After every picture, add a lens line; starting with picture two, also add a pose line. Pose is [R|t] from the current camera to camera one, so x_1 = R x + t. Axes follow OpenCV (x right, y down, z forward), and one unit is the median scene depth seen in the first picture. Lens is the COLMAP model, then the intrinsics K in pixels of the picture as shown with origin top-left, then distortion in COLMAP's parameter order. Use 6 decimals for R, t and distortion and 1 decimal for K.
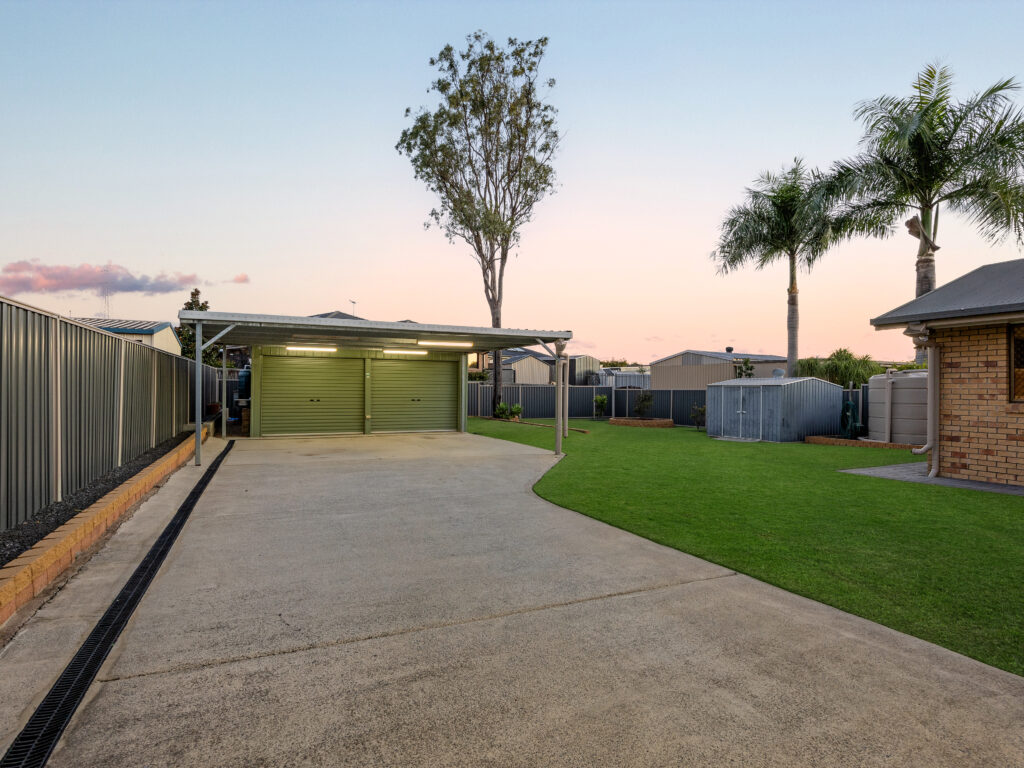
lens RADIAL K [[535.3, 0, 512.0], [0, 535.3, 384.0], [0, 0, 1]] dist [-0.005047, -0.002380]
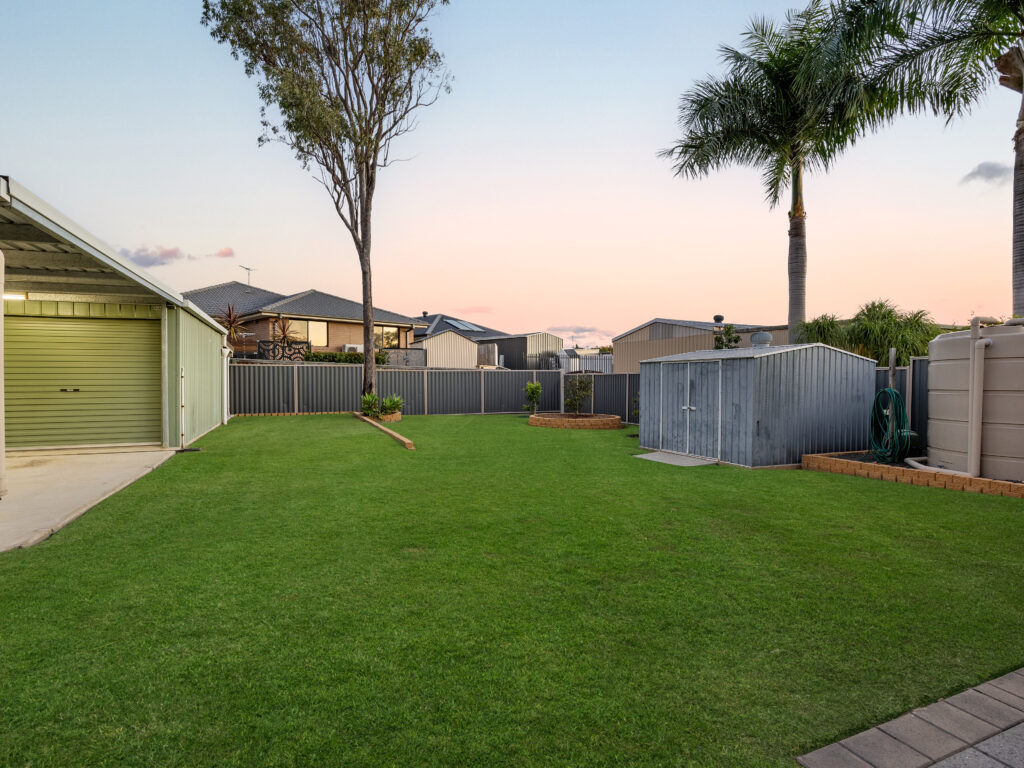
lens RADIAL K [[535.3, 0, 512.0], [0, 535.3, 384.0], [0, 0, 1]] dist [-0.005047, -0.002380]
pose [[0.998696, -0.006850, -0.050591, 0.229189], [0.007785, 0.999802, 0.018317, 0.013047], [0.050456, -0.018687, 0.998551, 0.363555]]
